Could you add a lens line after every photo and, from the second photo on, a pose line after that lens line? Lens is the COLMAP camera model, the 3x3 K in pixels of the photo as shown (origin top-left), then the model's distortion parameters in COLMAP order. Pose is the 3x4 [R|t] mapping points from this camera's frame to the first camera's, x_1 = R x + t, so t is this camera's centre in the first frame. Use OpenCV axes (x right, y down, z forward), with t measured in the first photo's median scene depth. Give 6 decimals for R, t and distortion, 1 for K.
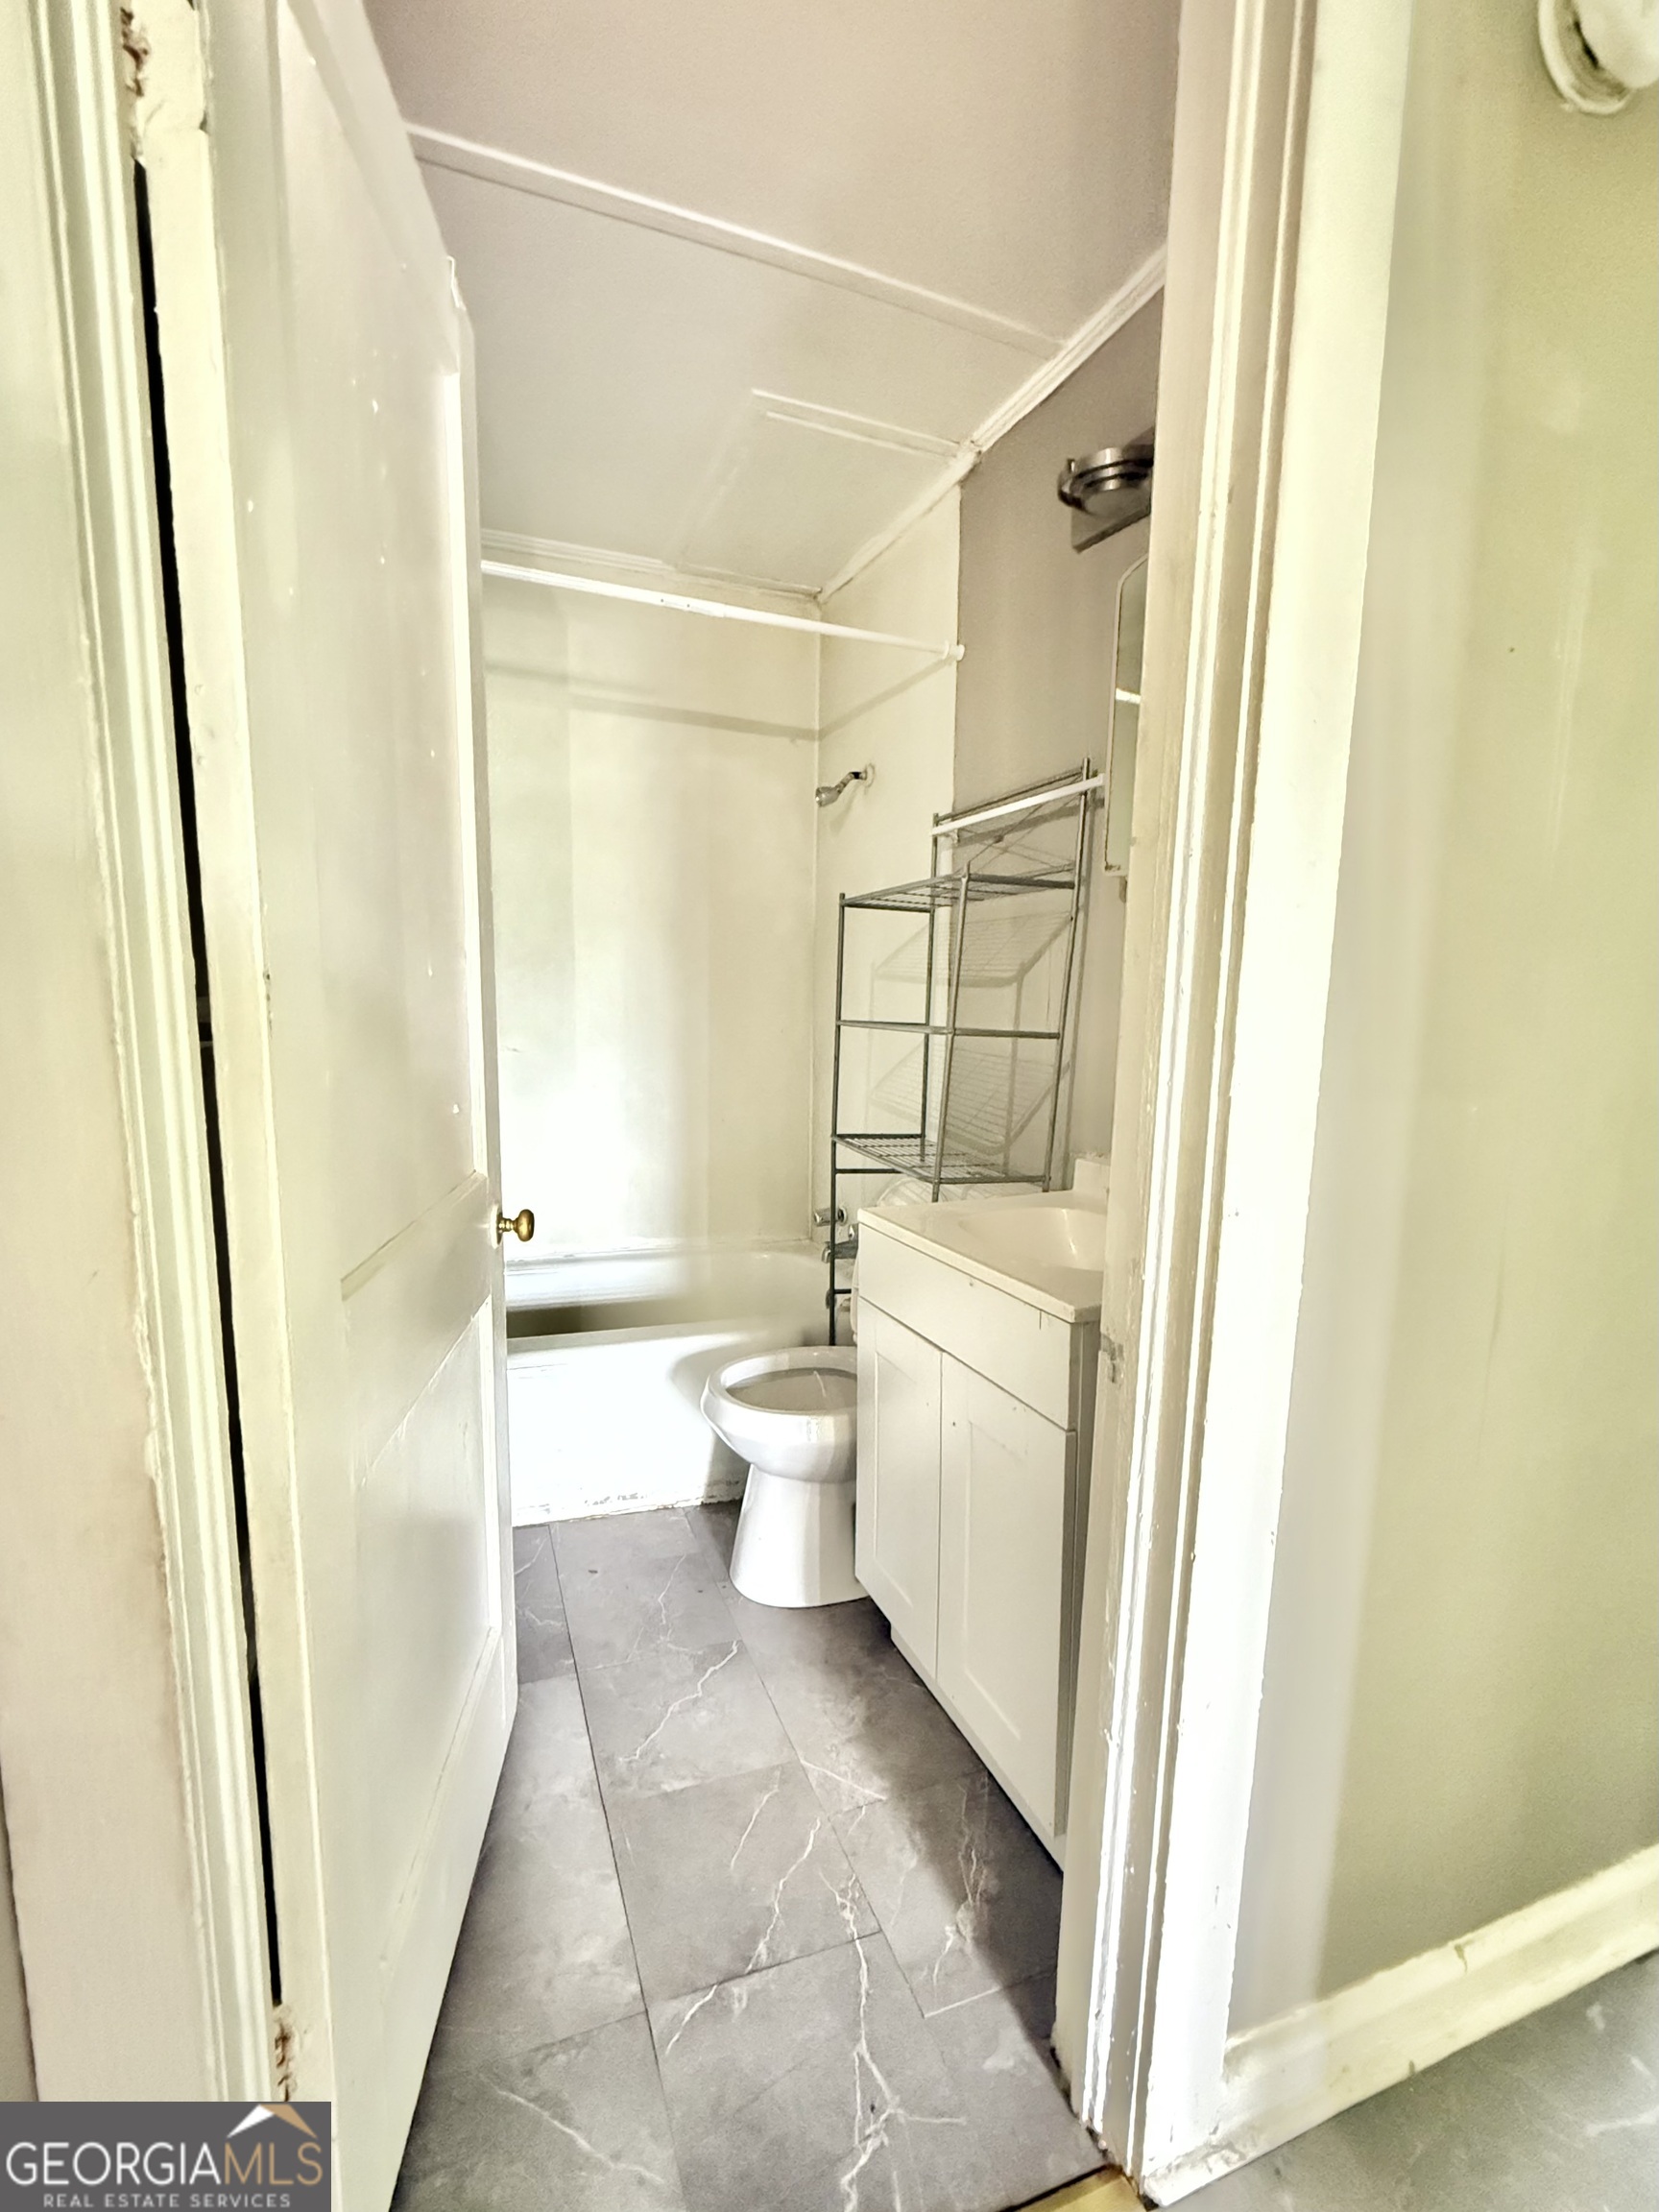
lens RADIAL K [[883.0, 0, 812.3], [0, 883.0, 1122.7], [0, 0, 1]] dist [-0.001562, -0.000067]
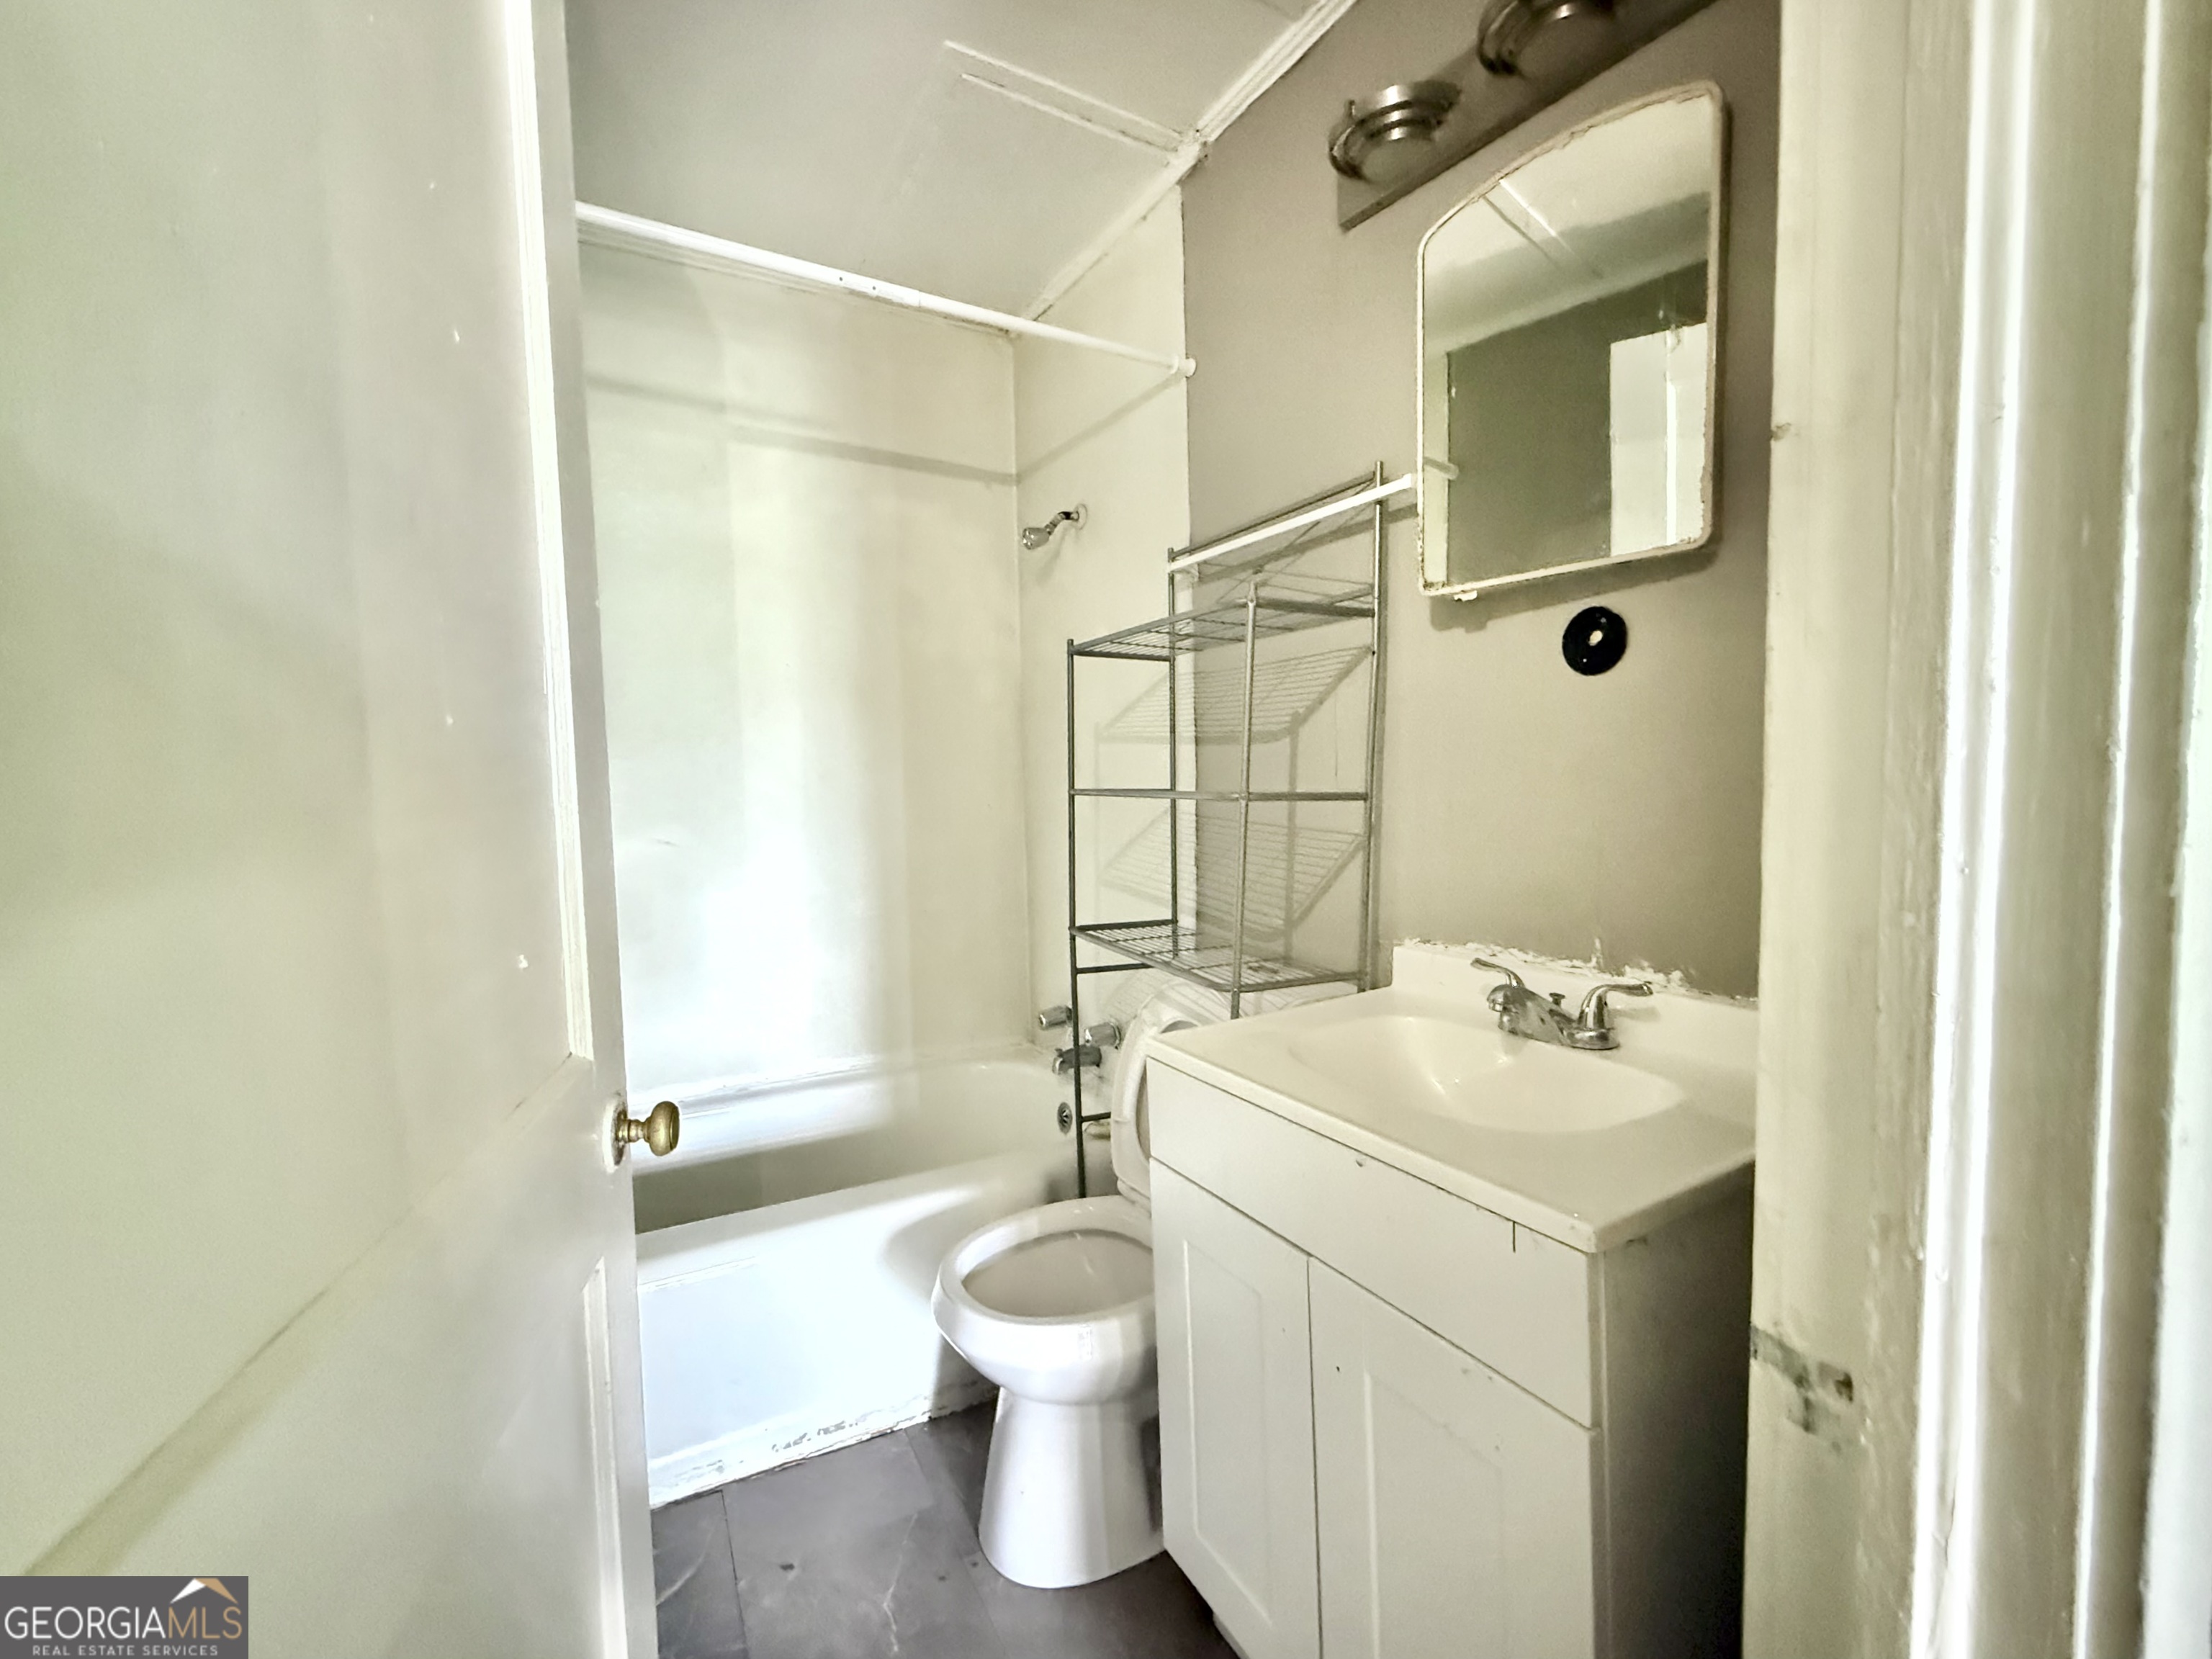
lens RADIAL K [[883.0, 0, 1106.0], [0, 883.0, 829.5], [0, 0, 1]] dist [-0.001562, -0.000067]
pose [[0.991182, -0.043463, 0.125180, -0.046379], [0.052508, 0.996172, -0.069887, -0.018661], [-0.121663, 0.075843, 0.989670, 0.180803]]
